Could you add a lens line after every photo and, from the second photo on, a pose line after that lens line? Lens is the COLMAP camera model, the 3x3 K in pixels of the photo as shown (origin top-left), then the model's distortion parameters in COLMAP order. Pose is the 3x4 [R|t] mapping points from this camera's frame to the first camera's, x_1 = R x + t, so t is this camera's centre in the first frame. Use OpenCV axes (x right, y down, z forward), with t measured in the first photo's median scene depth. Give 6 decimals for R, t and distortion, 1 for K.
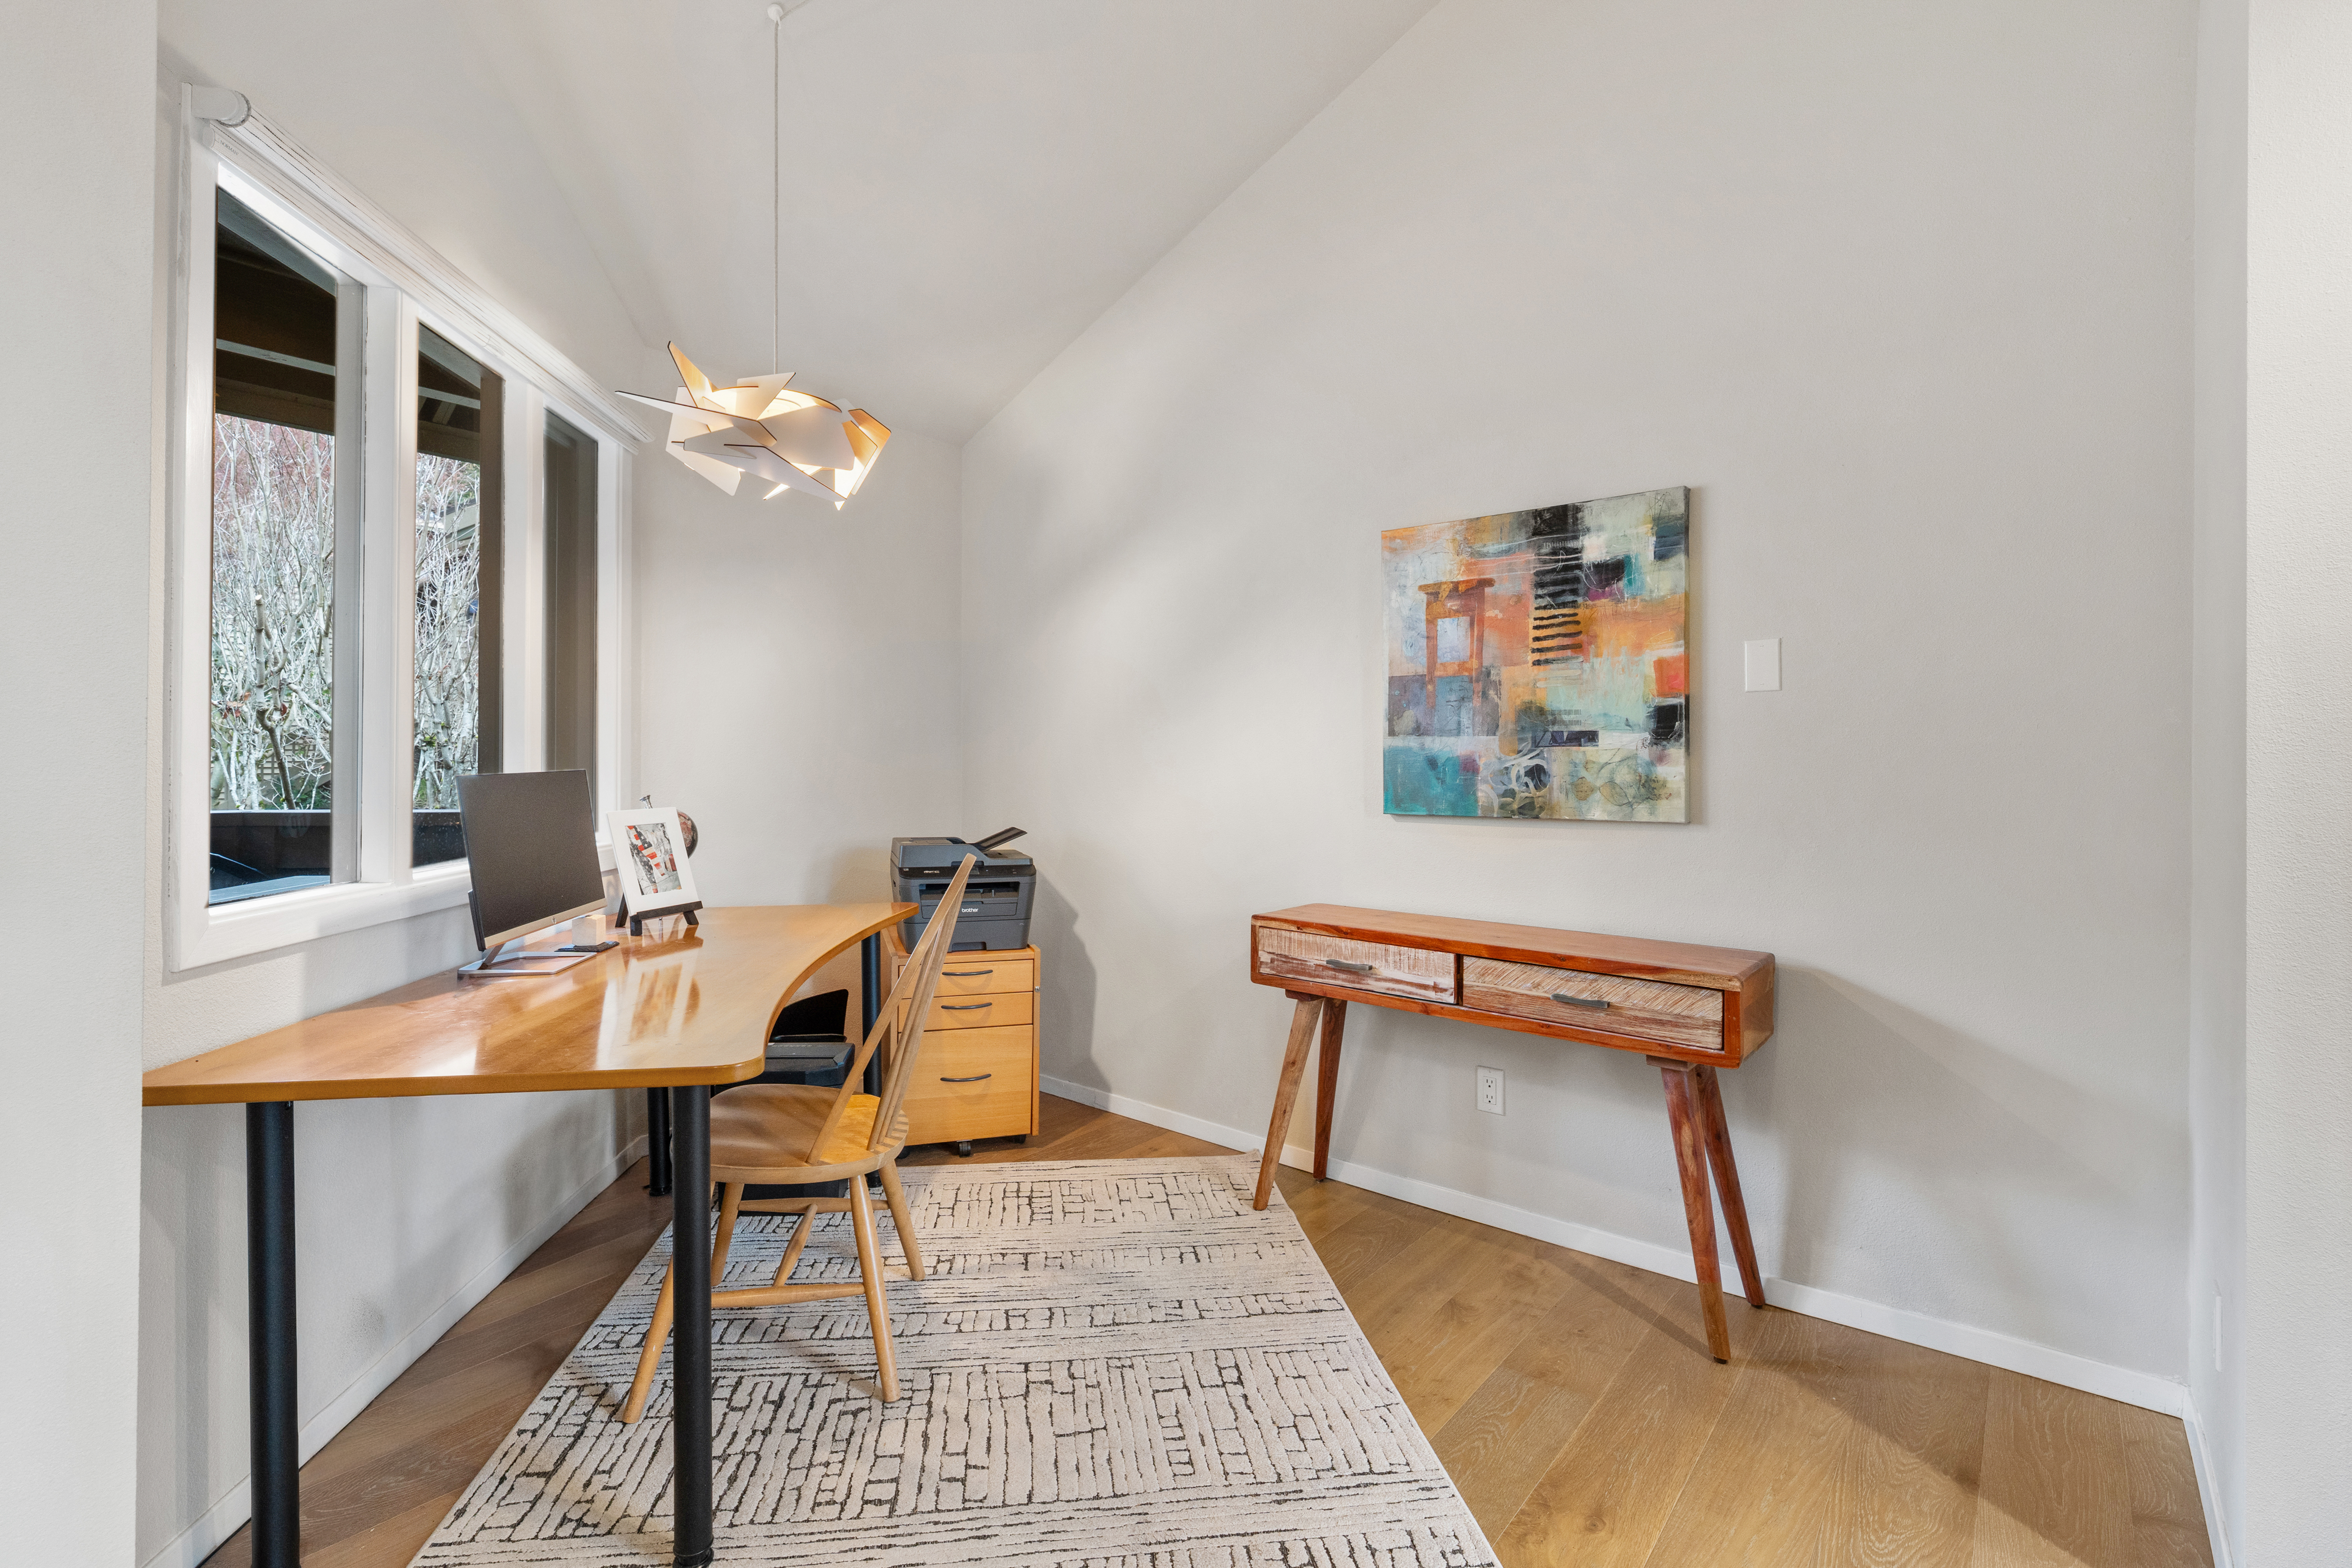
lens RADIAL K [[1069.3, 0, 1180.9], [0, 1069.3, 790.4], [0, 0, 1]] dist [0.001754, 0.000359]
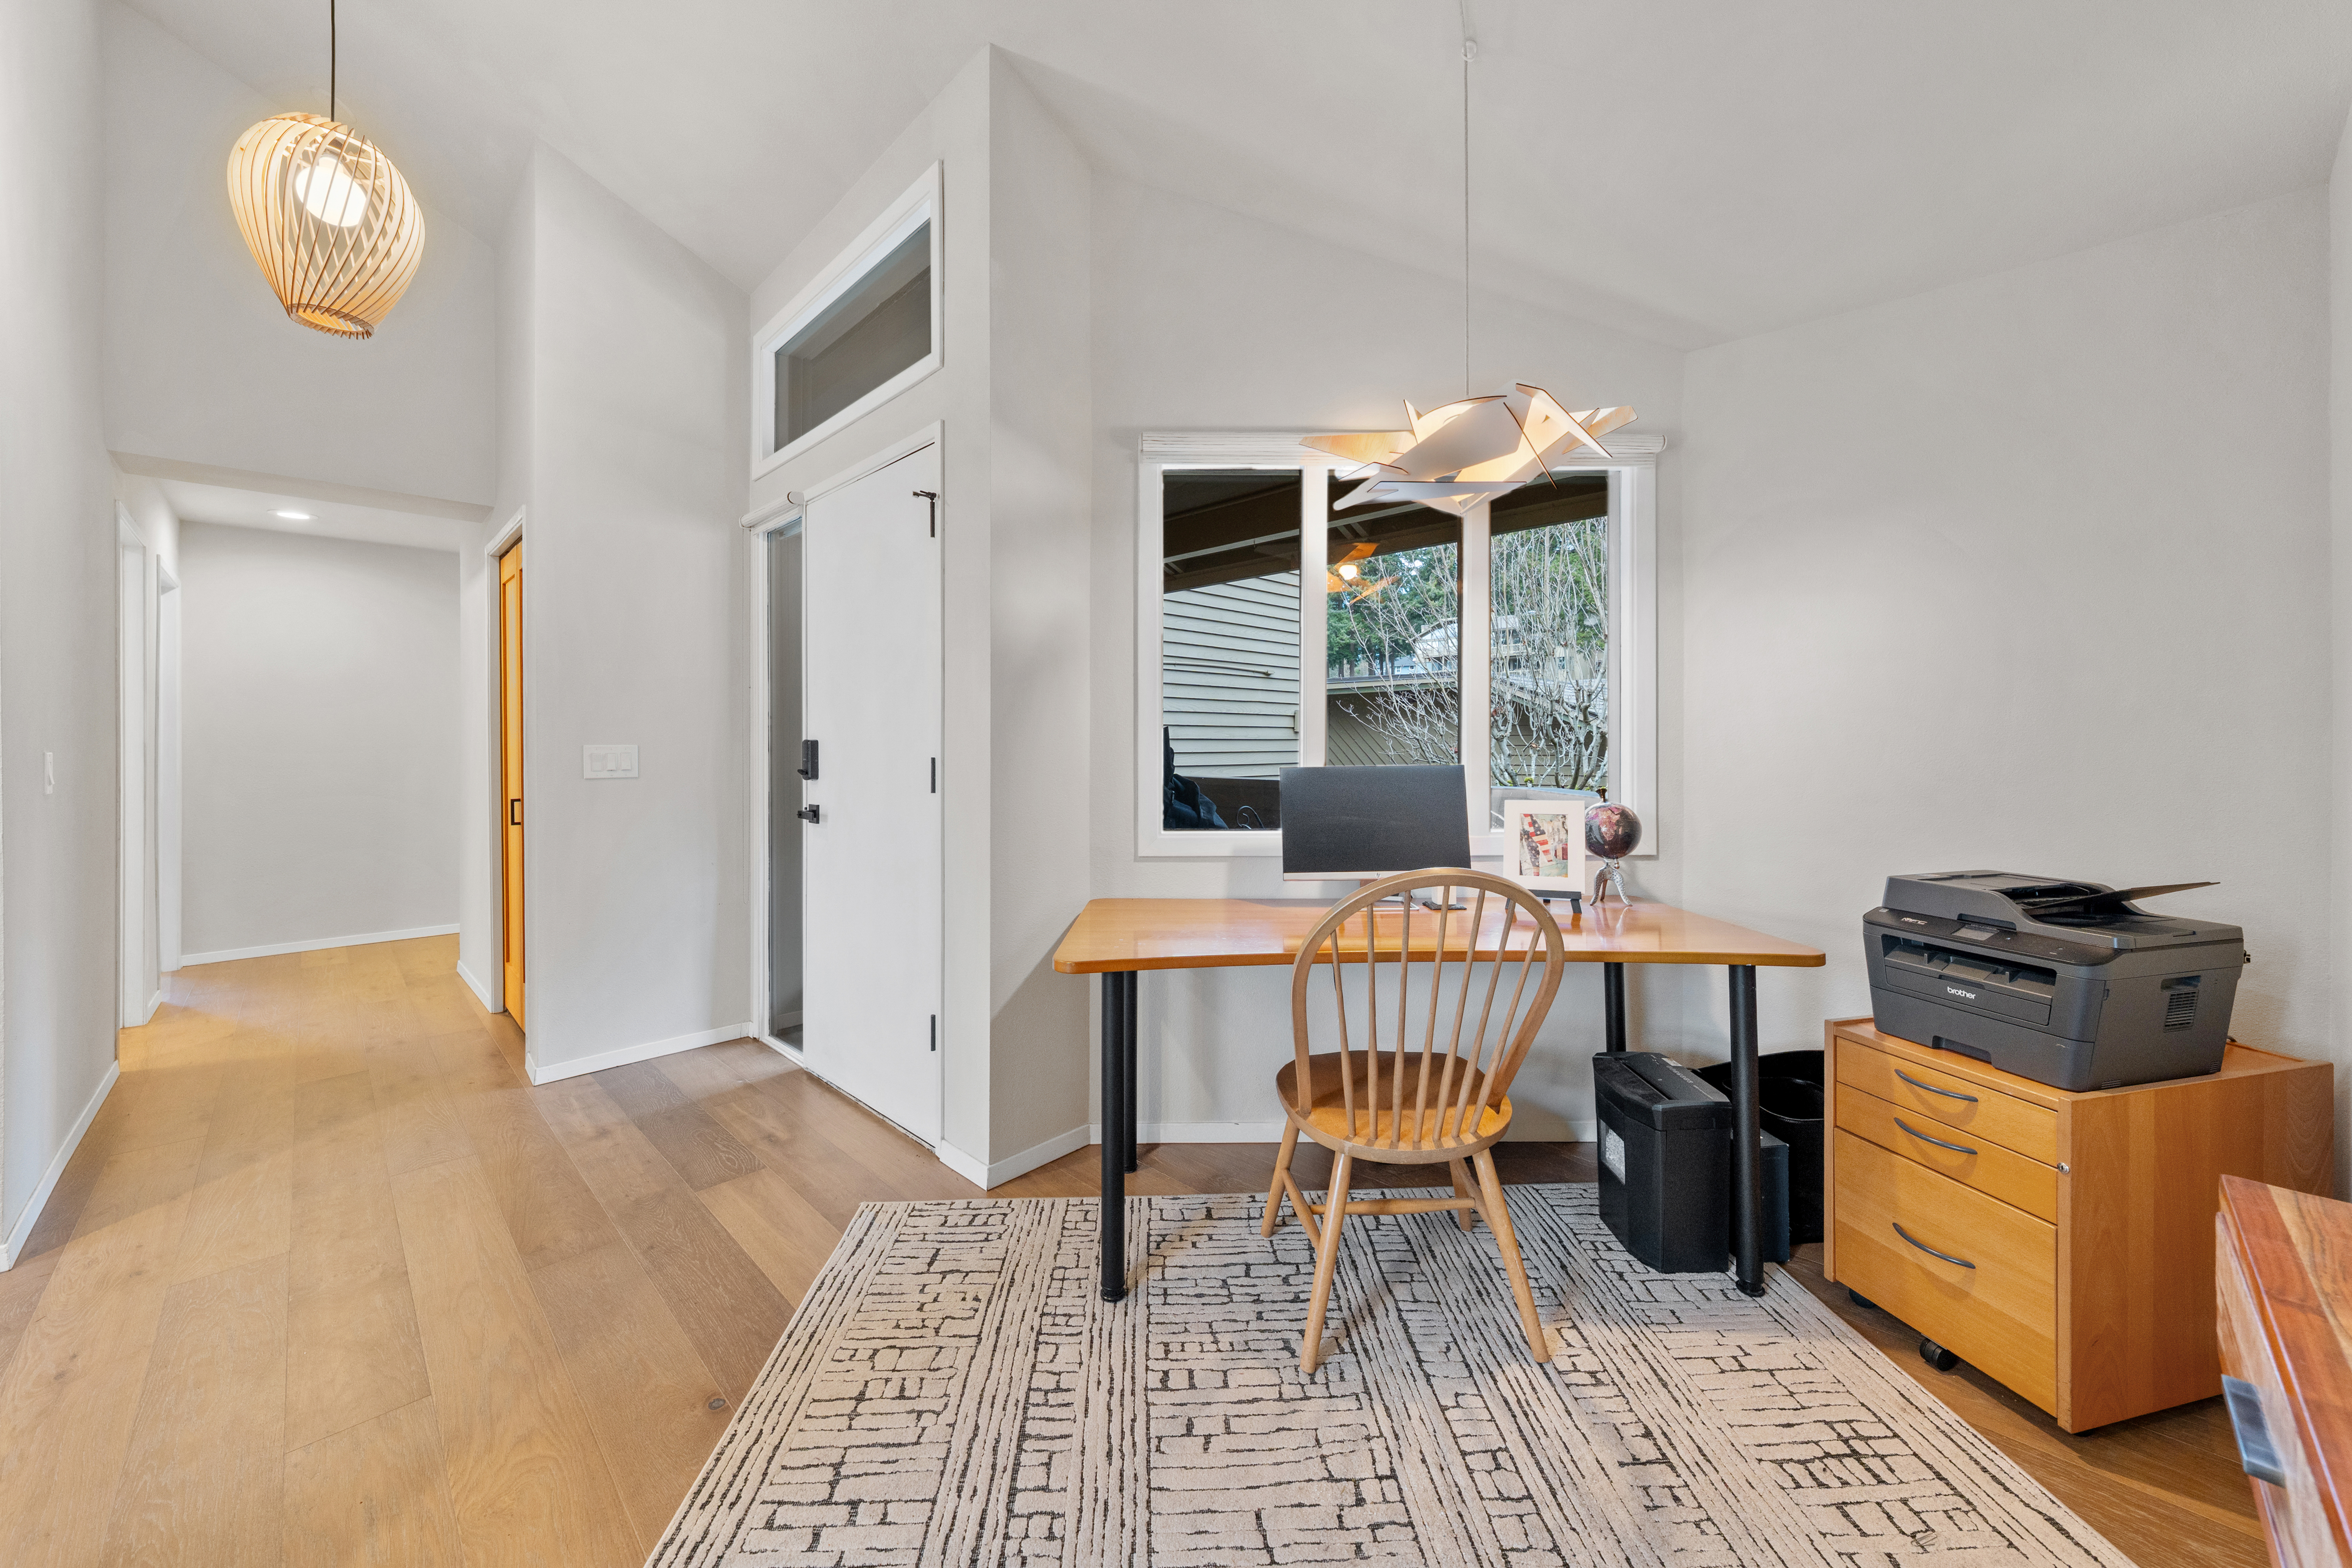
lens RADIAL K [[854.0, 0, 1176.3], [0, 854.0, 736.4], [0, 0, 1]] dist [-0.003796, -0.000236]
pose [[-0.088644, -0.006798, -0.996040, 0.568416], [-0.021733, 0.999752, -0.004890, -0.049289], [0.995826, 0.021214, -0.088770, 0.901863]]
